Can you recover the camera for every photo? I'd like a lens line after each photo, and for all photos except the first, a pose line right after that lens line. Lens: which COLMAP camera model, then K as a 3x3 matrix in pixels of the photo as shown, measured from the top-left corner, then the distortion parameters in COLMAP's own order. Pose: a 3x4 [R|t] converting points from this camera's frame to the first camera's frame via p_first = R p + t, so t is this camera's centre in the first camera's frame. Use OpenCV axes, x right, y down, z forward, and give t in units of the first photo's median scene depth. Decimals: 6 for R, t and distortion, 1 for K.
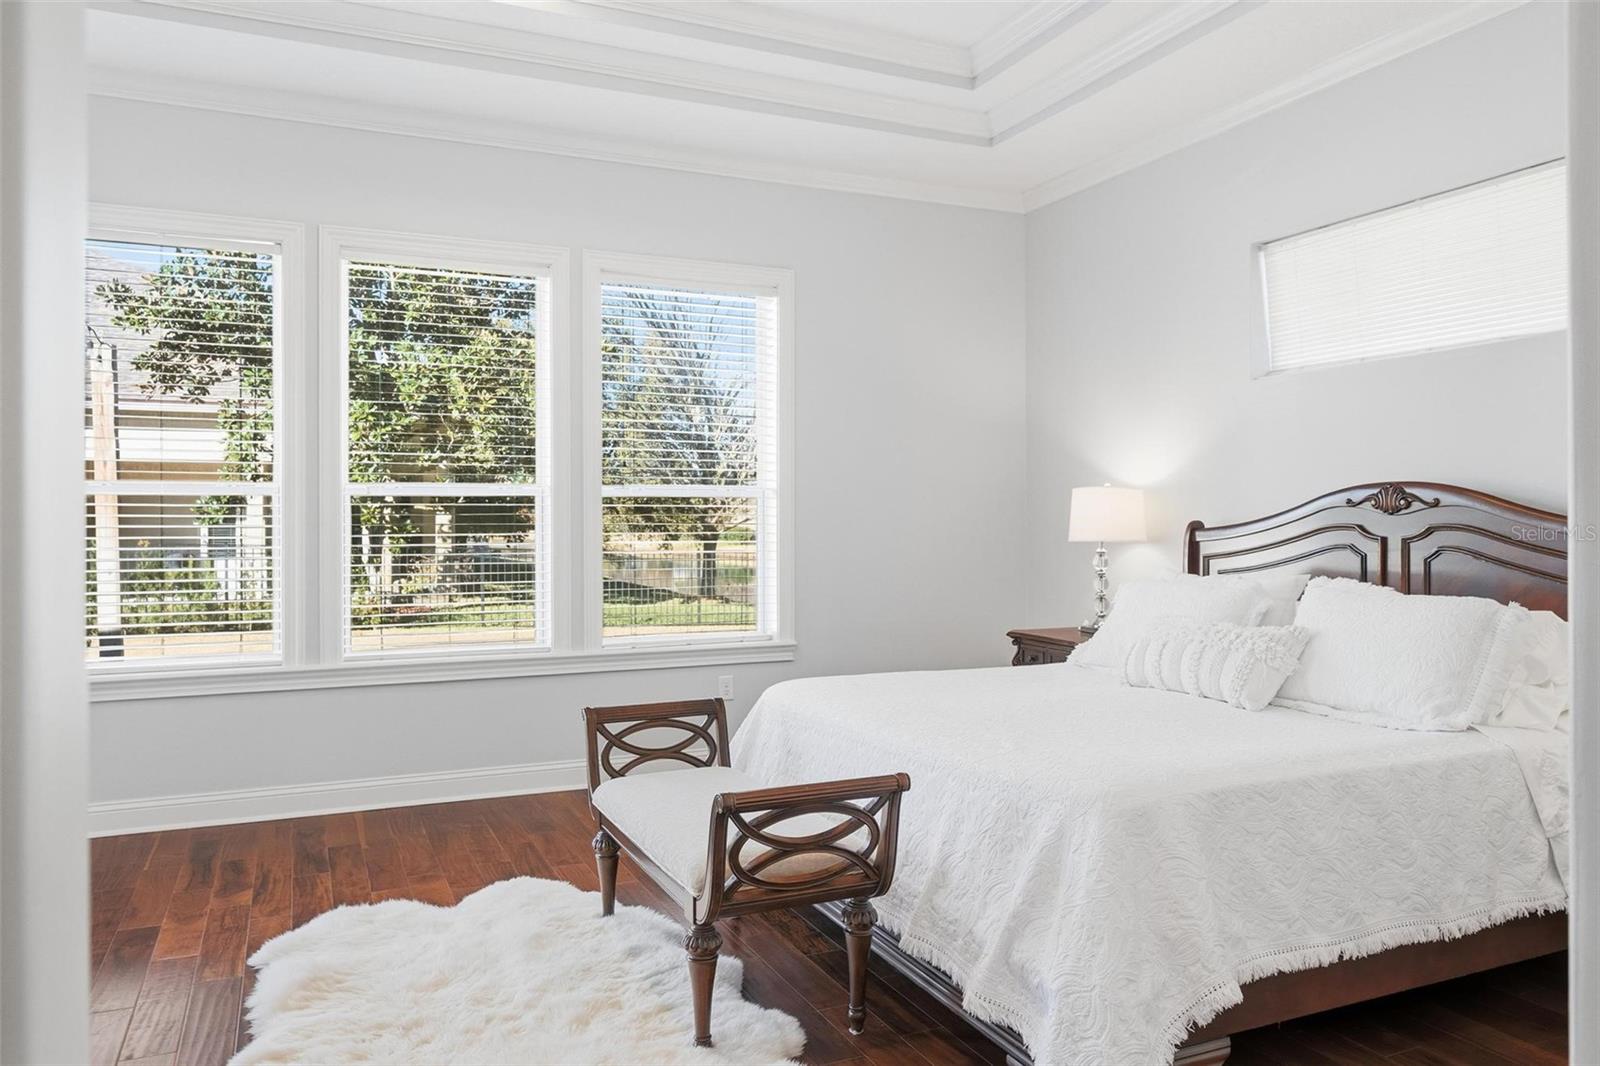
lens RADIAL K [[1141.8, 0, 800.0], [0, 1141.8, 533.0], [0, 0, 1]] dist [-0.053221, 0.000052]
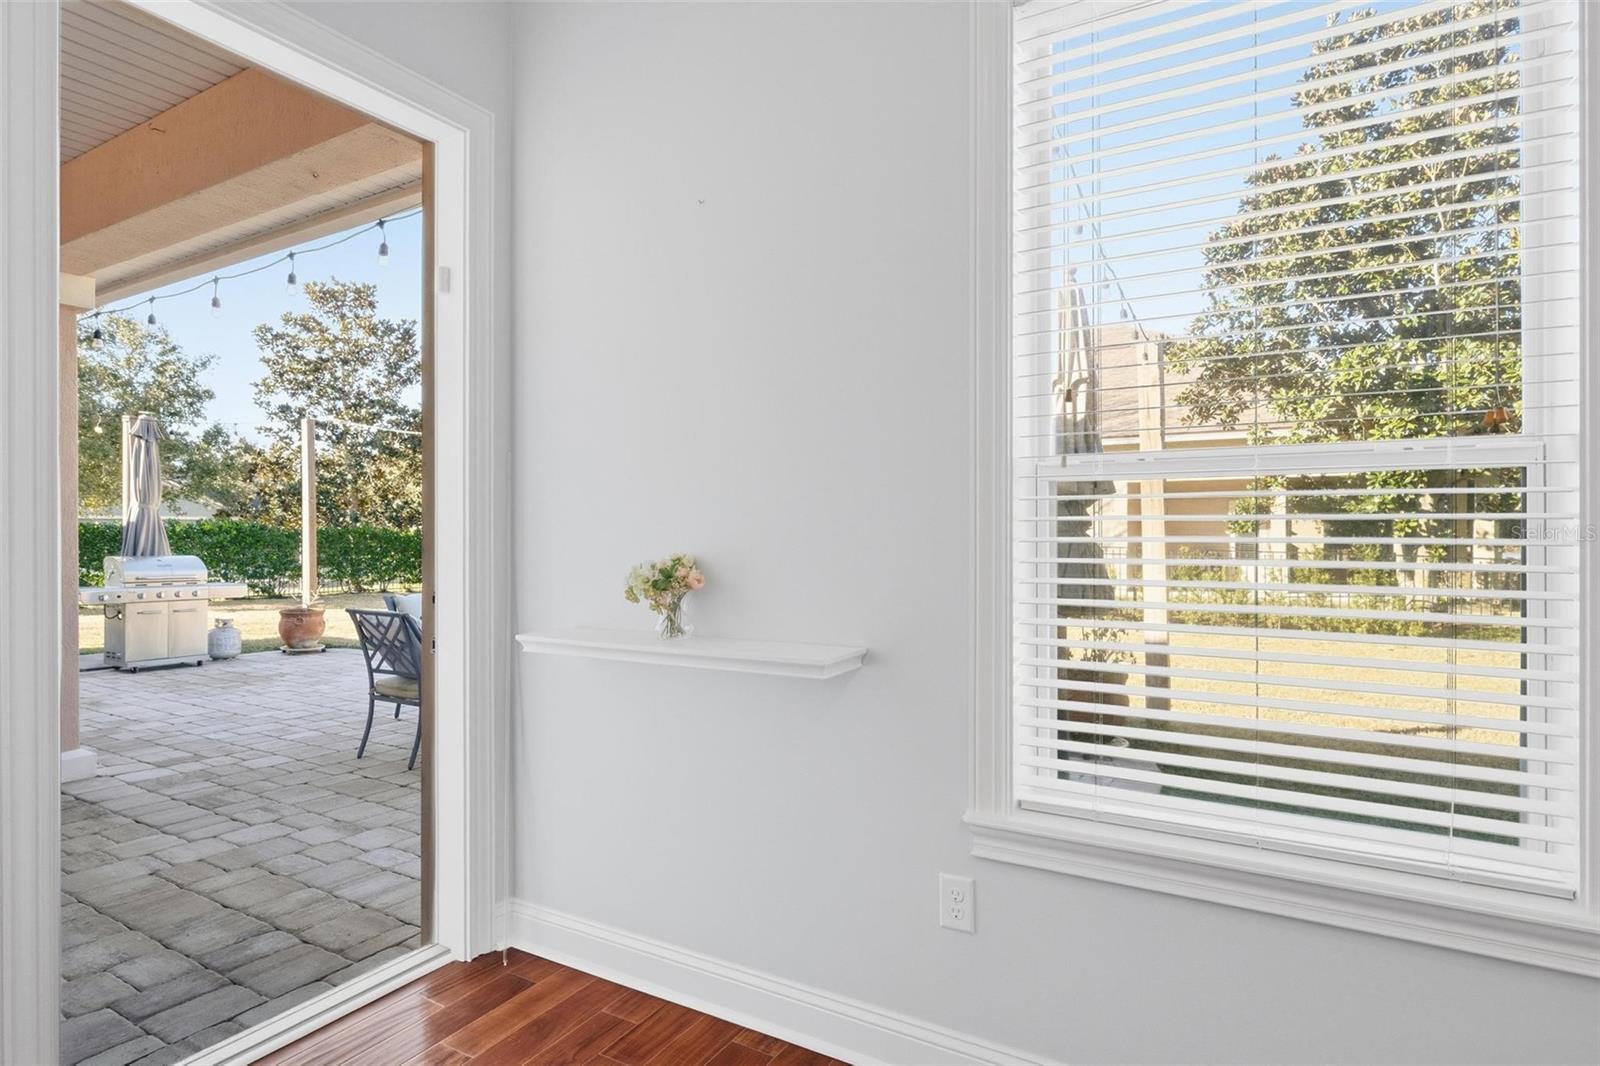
lens RADIAL K [[845.8, 0, 800.0], [0, 845.8, 533.0], [0, 0, 1]] dist [0.001904, 0.000467]
pose [[0.578432, 0.005000, -0.815715, -0.073340], [-0.005458, 0.999983, 0.002259, -0.006065], [0.815712, 0.003145, 0.578450, 0.122163]]
